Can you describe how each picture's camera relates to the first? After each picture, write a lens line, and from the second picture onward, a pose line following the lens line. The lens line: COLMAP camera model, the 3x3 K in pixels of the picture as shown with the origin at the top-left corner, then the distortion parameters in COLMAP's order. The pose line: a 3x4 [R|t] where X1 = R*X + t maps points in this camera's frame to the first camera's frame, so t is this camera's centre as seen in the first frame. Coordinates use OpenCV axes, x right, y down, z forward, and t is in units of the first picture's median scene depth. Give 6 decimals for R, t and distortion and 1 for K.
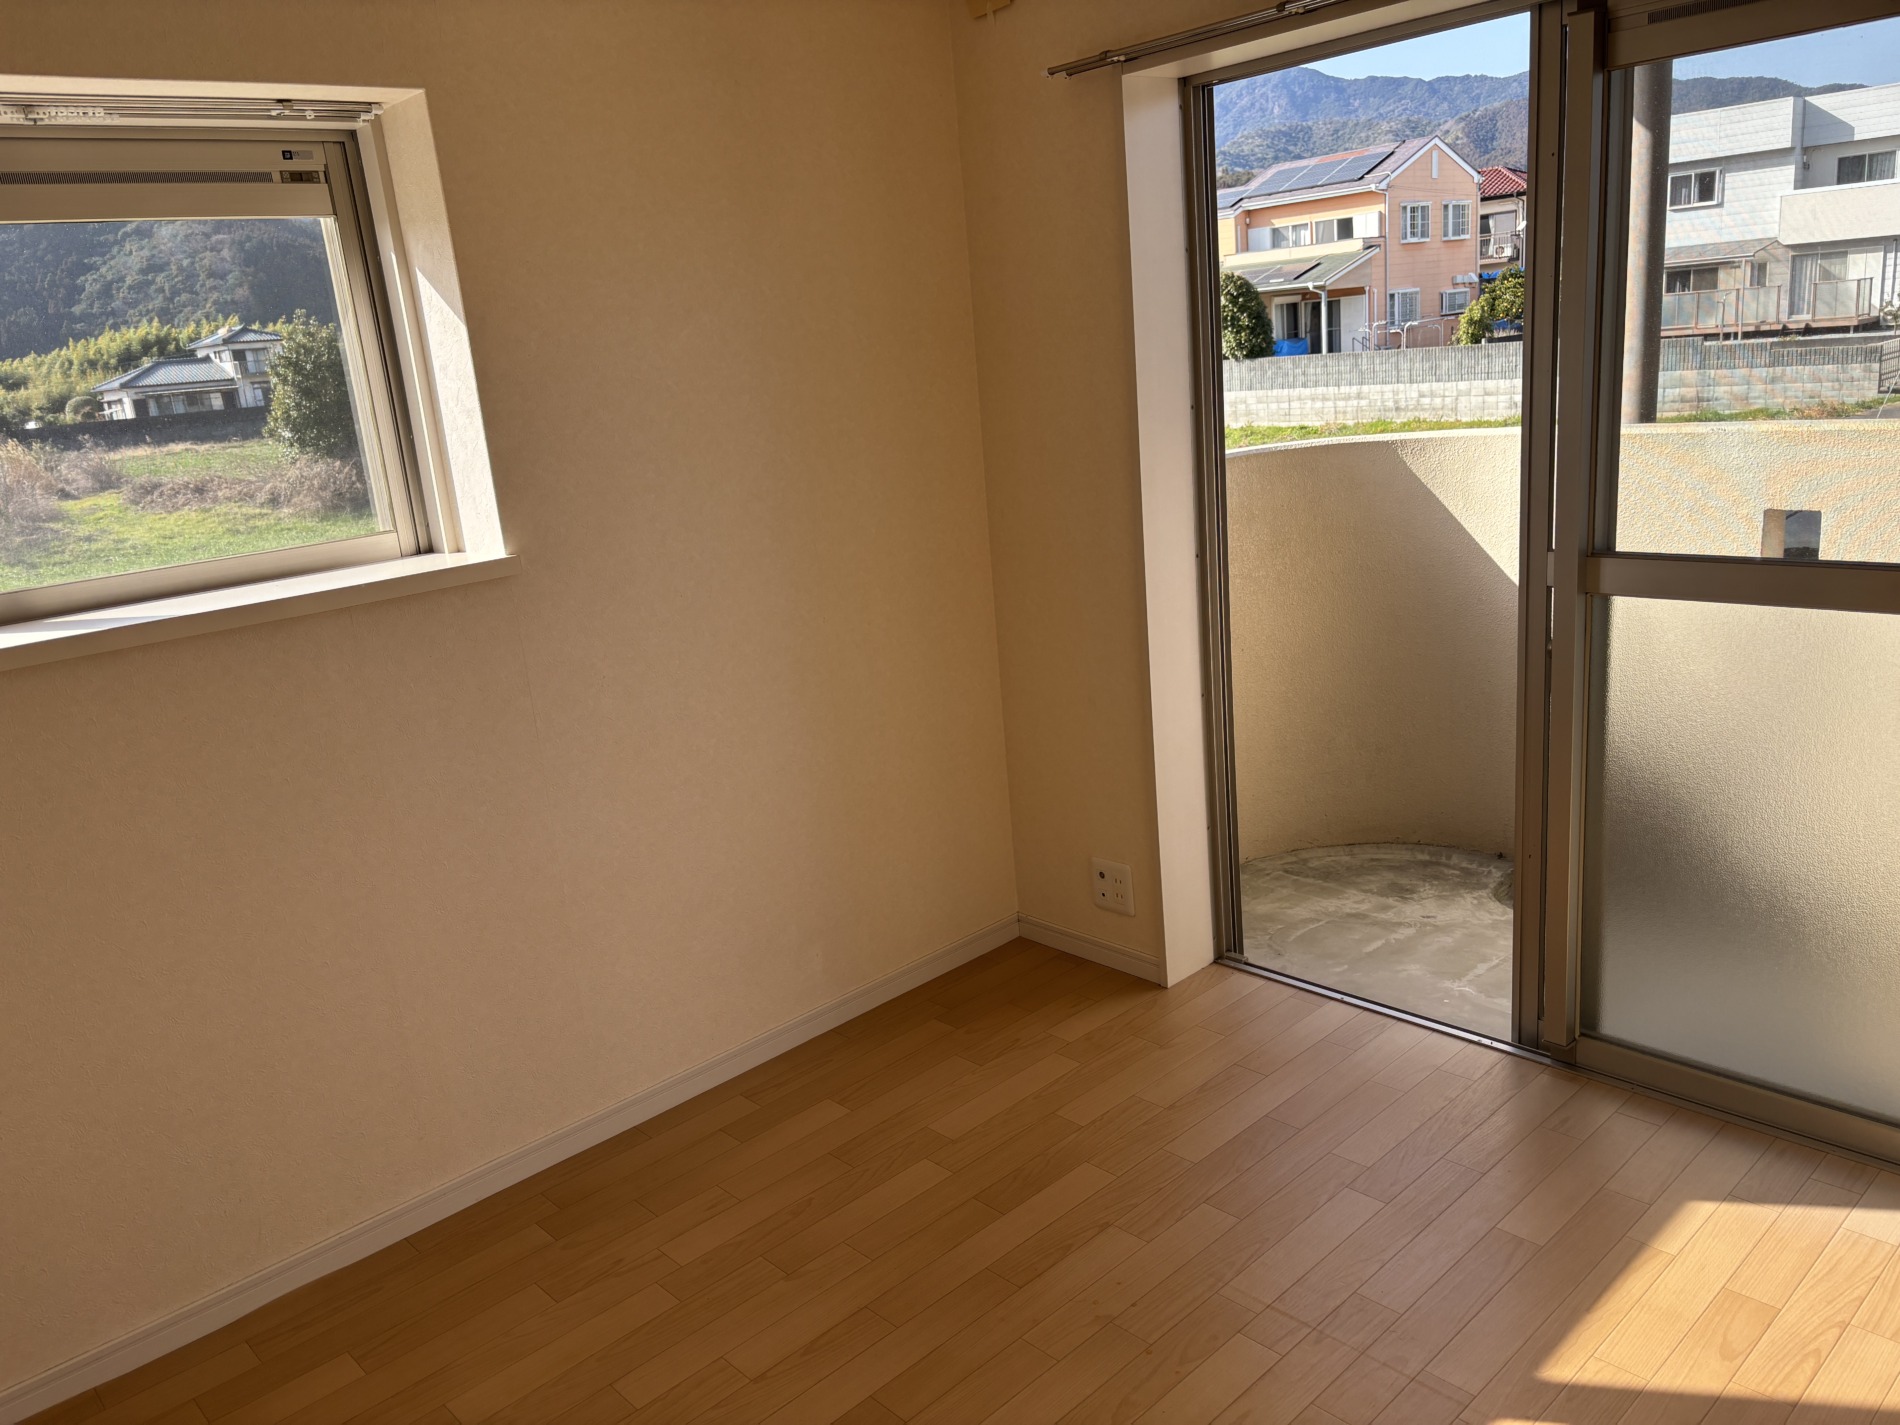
lens RADIAL K [[1432.8, 0, 959.7], [0, 1432.8, 709.8], [0, 0, 1]] dist [0.007596, -0.007319]
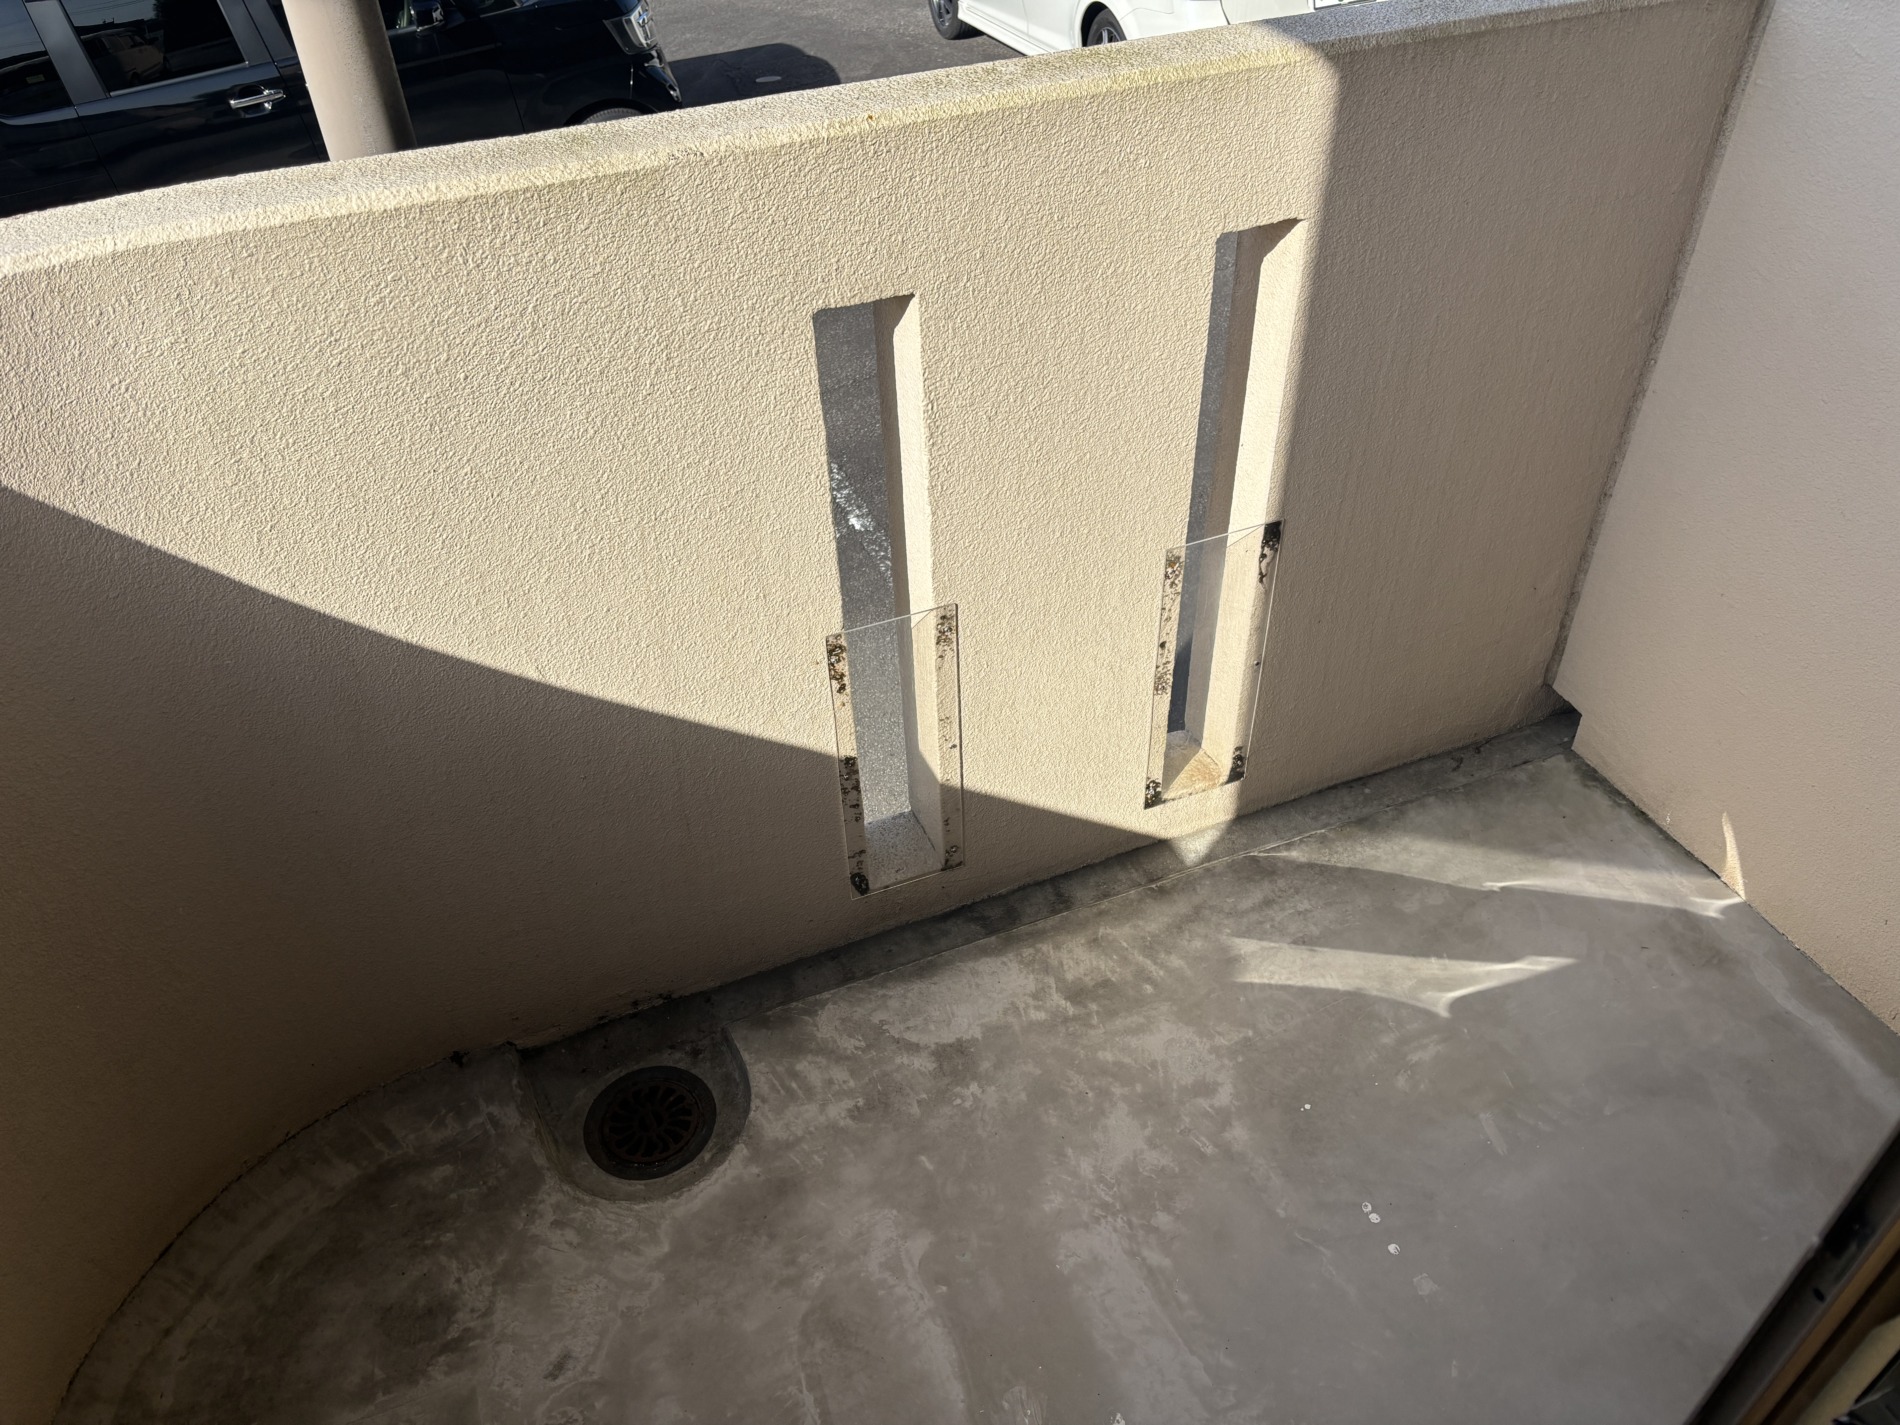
lens RADIAL K [[1432.8, 0, 959.7], [0, 1432.8, 709.8], [0, 0, 1]] dist [0.007596, -0.007319]
pose [[0.362317, -0.549691, 0.752706, 0.135464], [0.225821, 0.835287, 0.501299, -0.219036], [-0.904285, -0.011653, 0.426770, 0.653184]]
